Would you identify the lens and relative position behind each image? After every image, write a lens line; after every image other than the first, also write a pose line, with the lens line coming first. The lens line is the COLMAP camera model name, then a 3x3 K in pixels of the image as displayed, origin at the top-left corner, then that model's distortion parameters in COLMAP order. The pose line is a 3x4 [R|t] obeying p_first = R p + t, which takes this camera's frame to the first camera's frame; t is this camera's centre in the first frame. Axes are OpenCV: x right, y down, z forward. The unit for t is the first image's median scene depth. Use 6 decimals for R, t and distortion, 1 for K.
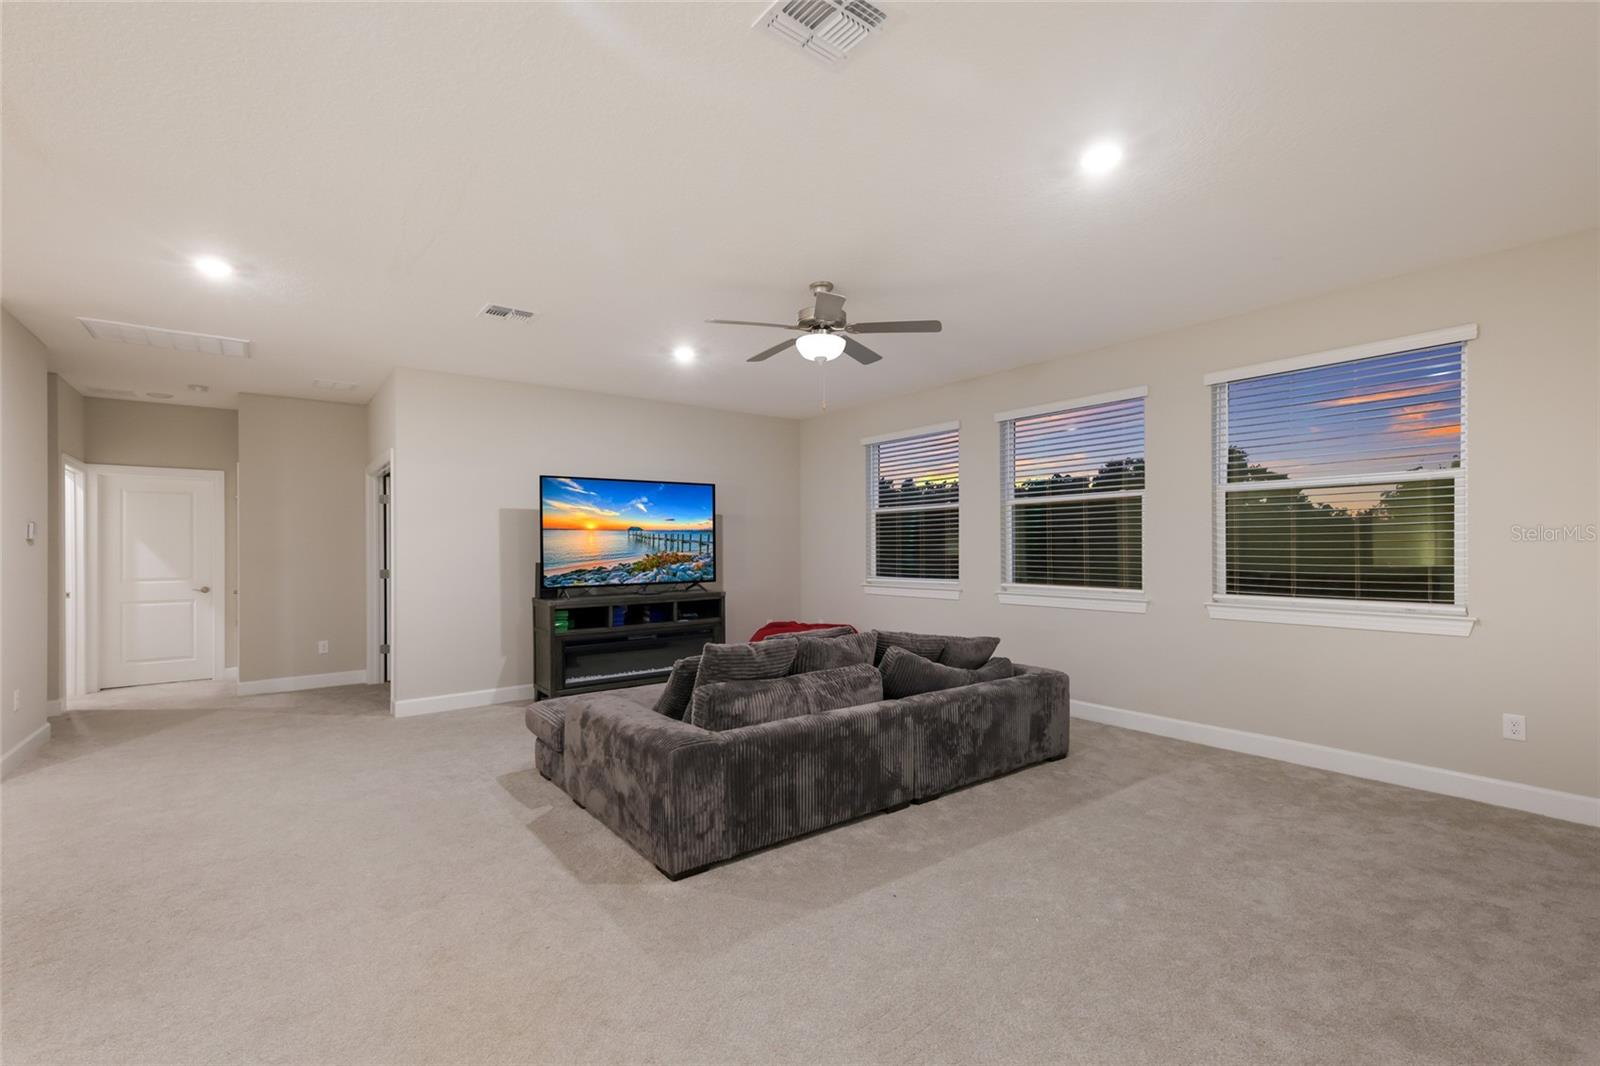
lens RADIAL K [[705.0, 0, 804.9], [0, 705.0, 537.9], [0, 0, 1]] dist [0.003371, 0.000276]
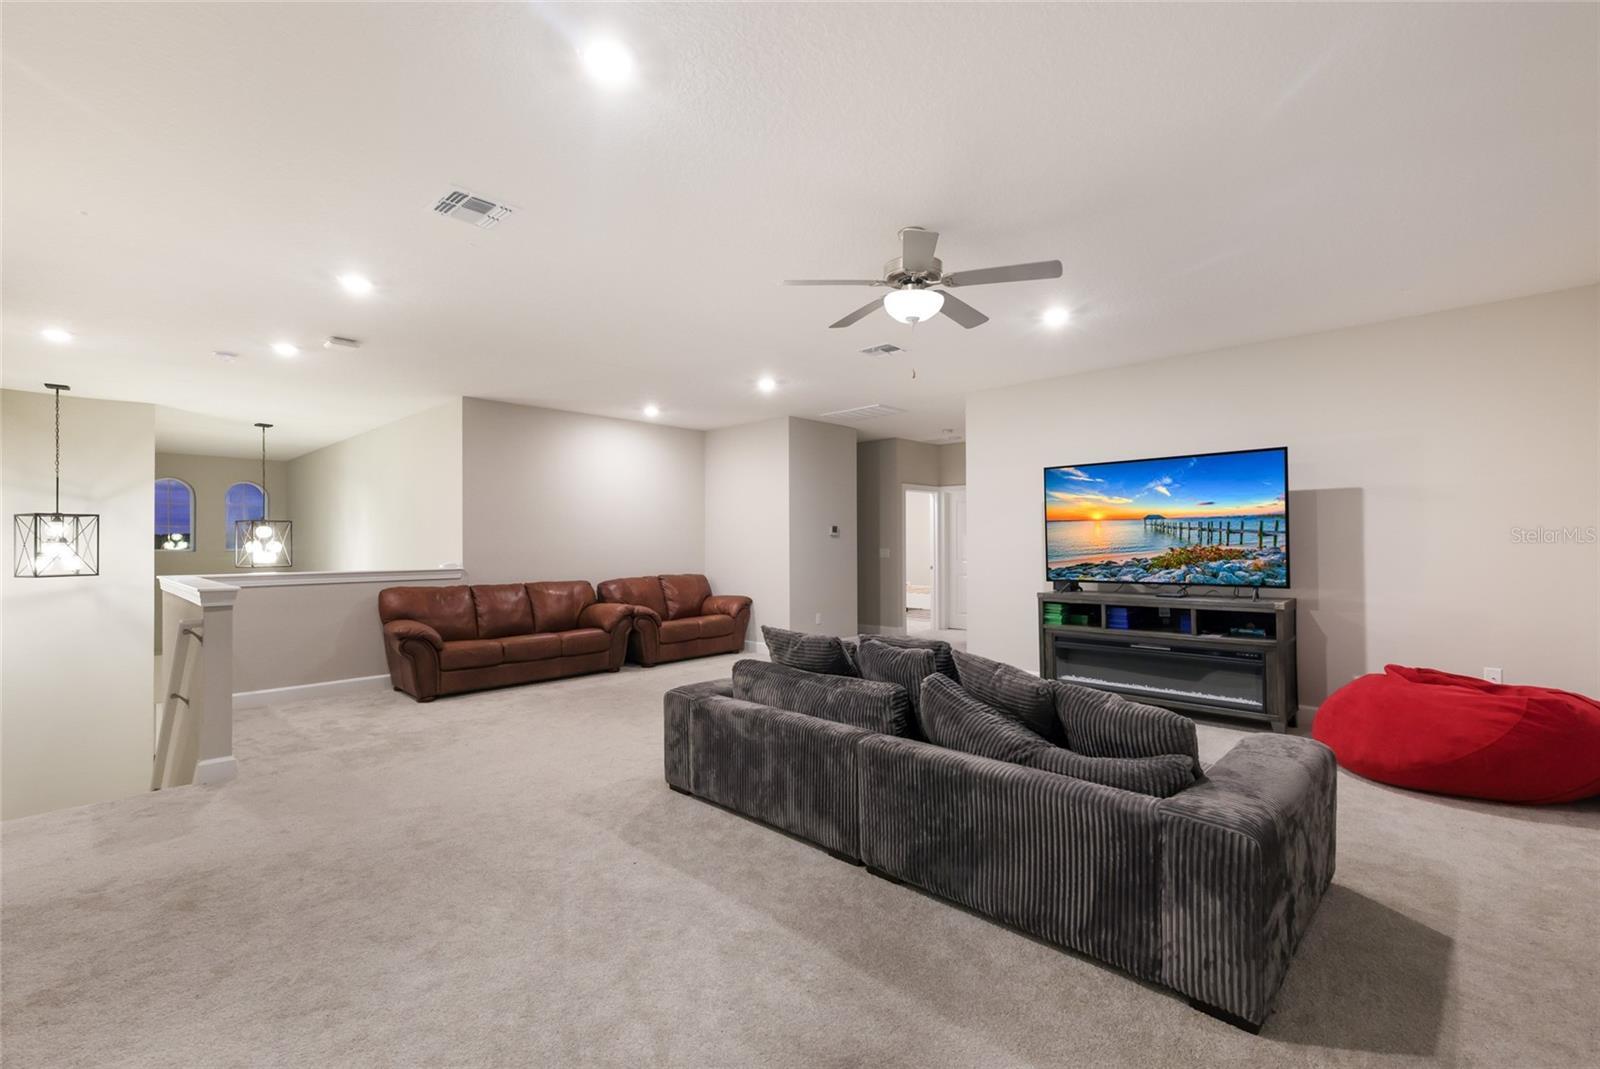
lens RADIAL K [[705.0, 0, 804.9], [0, 705.0, 539.4], [0, 0, 1]] dist [0.003371, 0.000276]
pose [[0.152799, 0.000666, -0.988257, 0.511495], [0.015373, 0.999877, 0.003051, 0.004558], [0.988138, -0.015659, 0.152770, 0.455916]]
